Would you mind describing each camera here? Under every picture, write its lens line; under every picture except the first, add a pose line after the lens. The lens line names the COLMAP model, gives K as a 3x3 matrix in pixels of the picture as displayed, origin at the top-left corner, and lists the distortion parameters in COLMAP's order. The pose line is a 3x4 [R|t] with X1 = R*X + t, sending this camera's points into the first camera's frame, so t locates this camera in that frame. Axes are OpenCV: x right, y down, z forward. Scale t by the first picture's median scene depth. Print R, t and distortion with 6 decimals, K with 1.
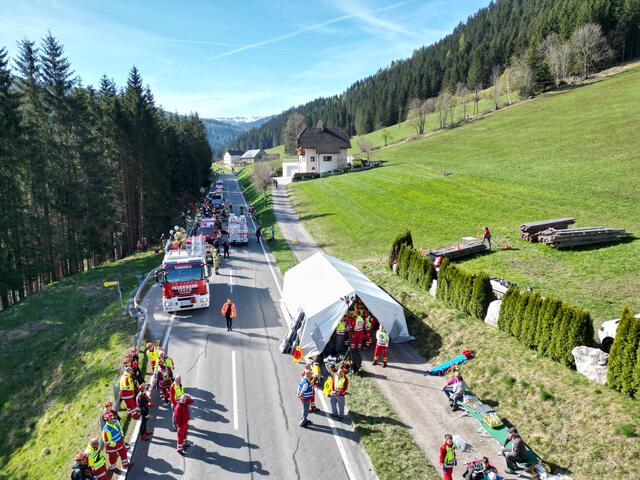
lens RADIAL K [[437.8, 0, 320.0], [0, 437.8, 240.0], [0, 0, 1]] dist [0.077664, -0.068031]
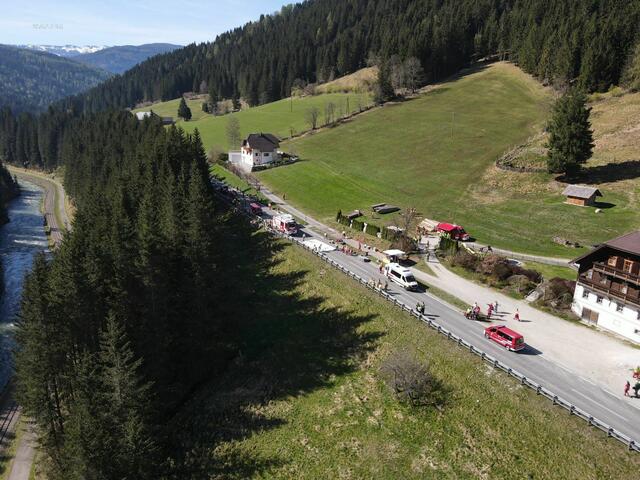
lens RADIAL K [[468.0, 0, 320.0], [0, 468.0, 240.0], [0, 0, 1]] dist [-0.005991, -0.003550]
pose [[0.956412, -0.054494, 0.286892, -0.260936], [0.023192, 0.993505, 0.111398, -0.050883], [-0.291099, -0.099889, 0.951464, -0.629816]]
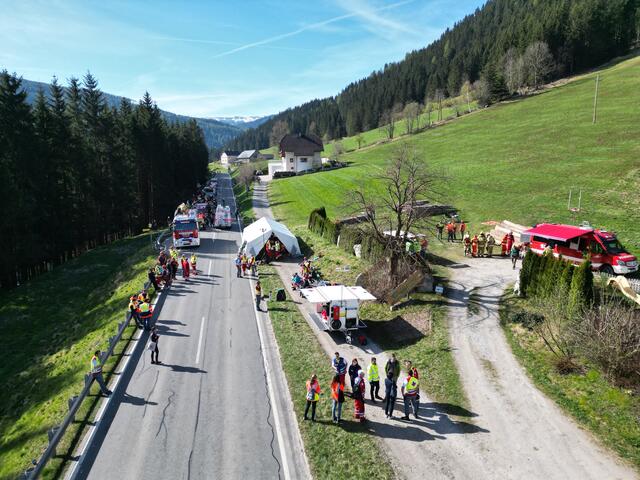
lens RADIAL K [[437.8, 0, 320.0], [0, 437.8, 240.0], [0, 0, 1]] dist [0.077664, -0.068031]
pose [[0.999997, -0.000111, 0.002301, 0.050099], [0.000109, 1.000000, 0.000880, 0.027386], [-0.002301, -0.000880, 0.999997, -0.169259]]
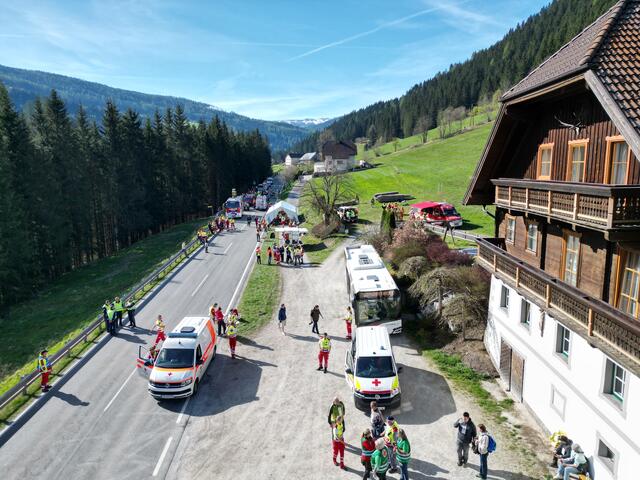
lens RADIAL K [[437.8, 0, 320.0], [0, 437.8, 240.0], [0, 0, 1]] dist [0.077664, -0.068031]
pose [[0.988608, 0.023331, -0.148692, 0.147523], [-0.023446, 0.999725, 0.000980, 0.060835], [0.148674, 0.002518, 0.988883, -0.377378]]
